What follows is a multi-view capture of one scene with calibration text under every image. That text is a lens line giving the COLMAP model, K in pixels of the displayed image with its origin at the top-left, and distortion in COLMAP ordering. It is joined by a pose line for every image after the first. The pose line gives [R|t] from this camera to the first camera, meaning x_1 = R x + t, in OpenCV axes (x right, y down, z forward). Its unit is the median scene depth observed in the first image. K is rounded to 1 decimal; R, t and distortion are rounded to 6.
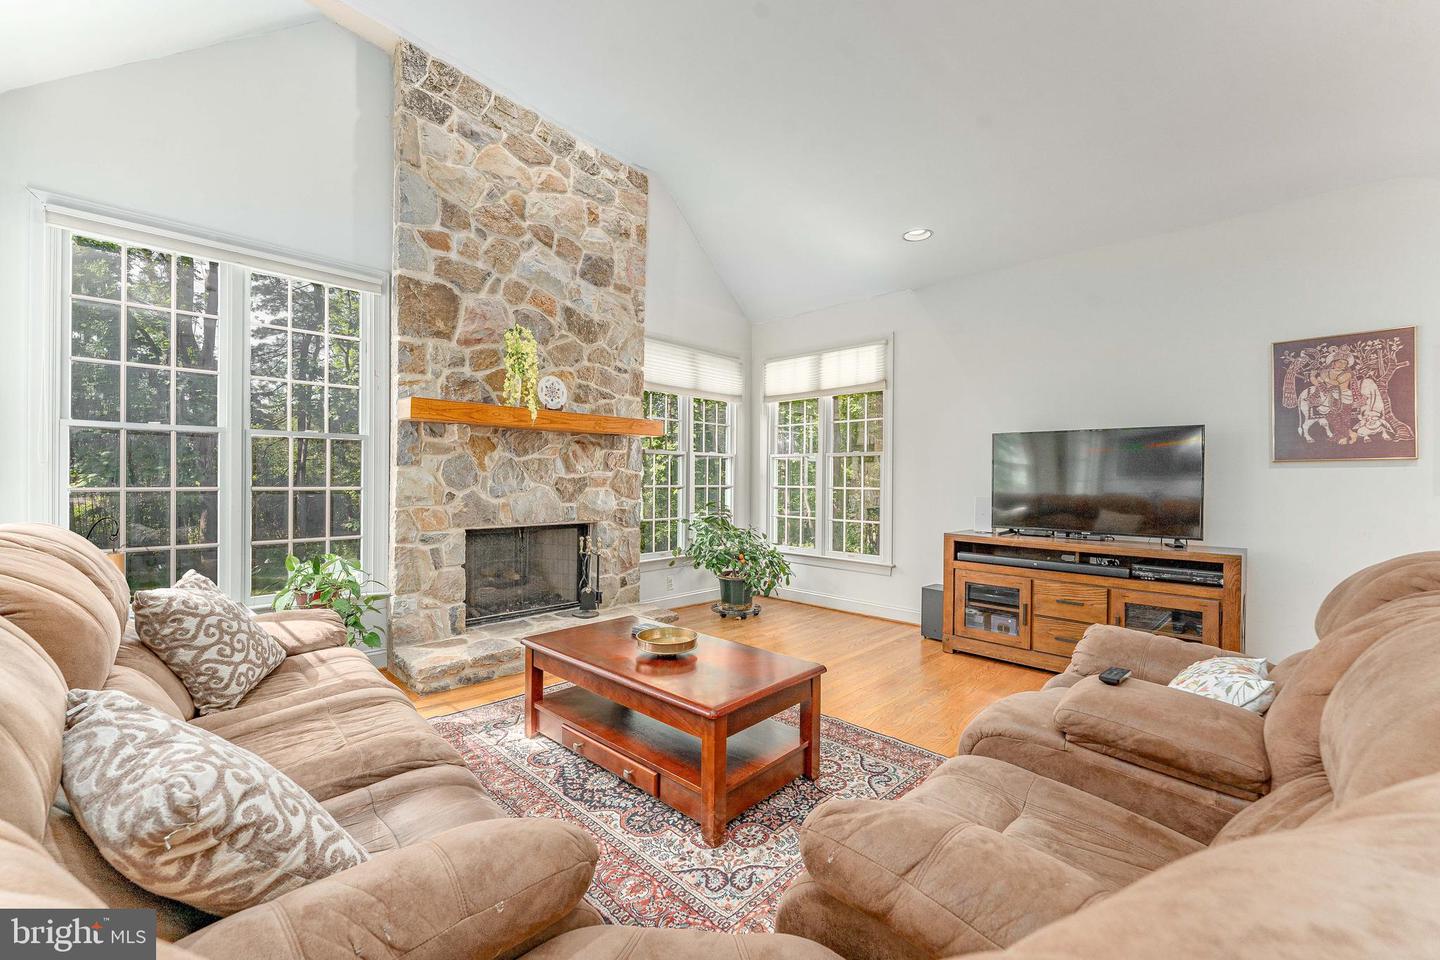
lens RADIAL K [[586.3, 0, 710.7], [0, 586.3, 481.1], [0, 0, 1]] dist [0.001367, -0.001240]
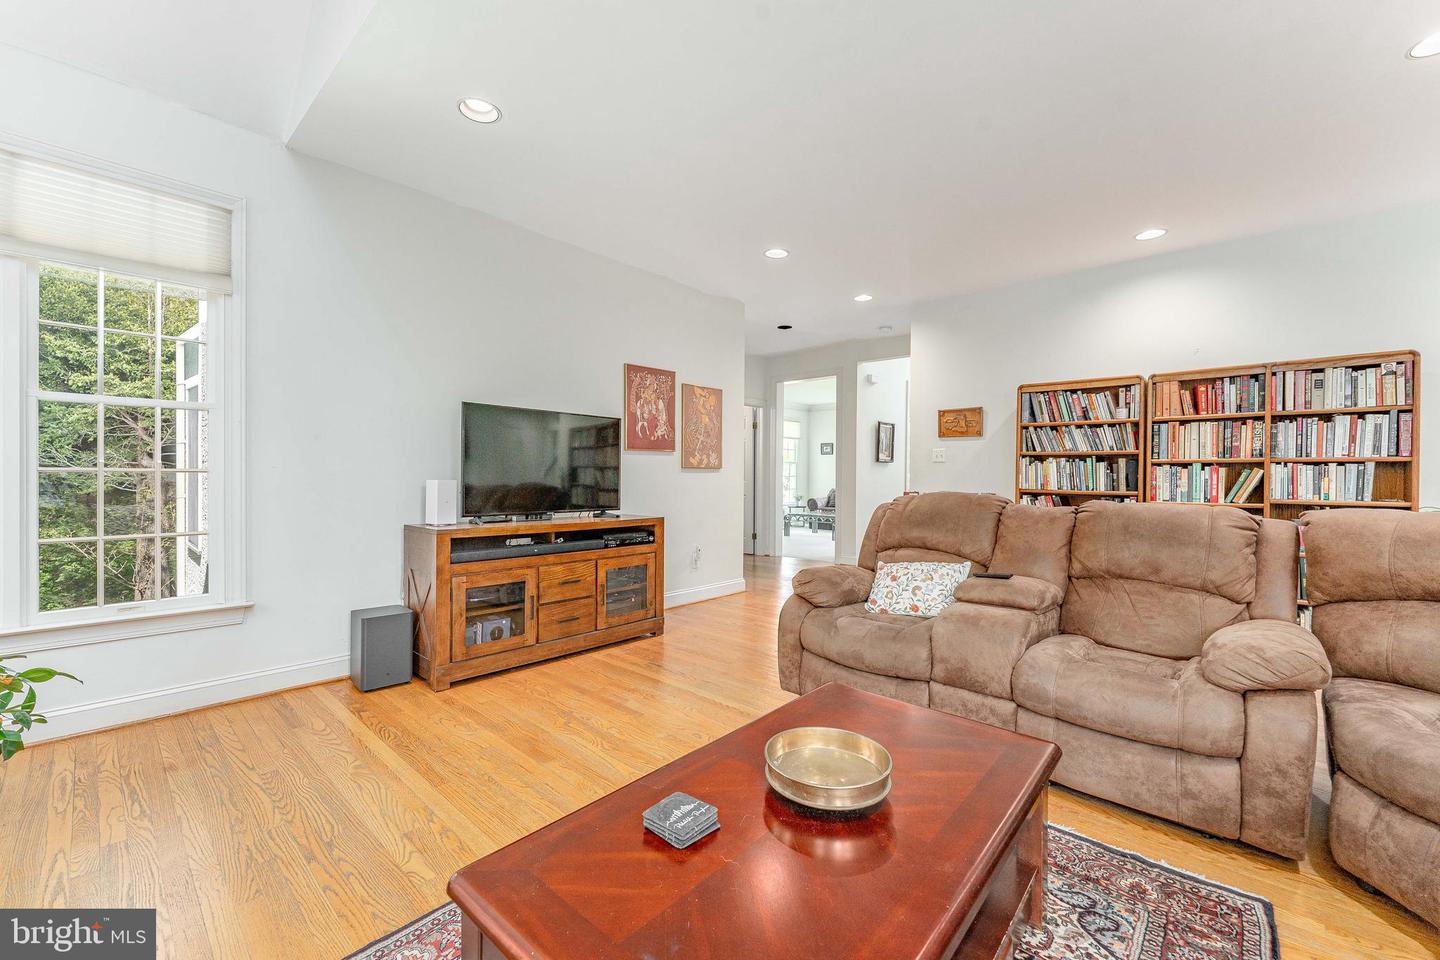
lens RADIAL K [[586.3, 0, 714.2], [0, 586.3, 477.4], [0, 0, 1]] dist [0.001367, -0.001240]
pose [[-0.029415, -0.013249, 0.999479, -0.405084], [-0.004219, 0.999905, 0.013131, 0.012316], [-0.999558, -0.003830, -0.029468, 0.784901]]
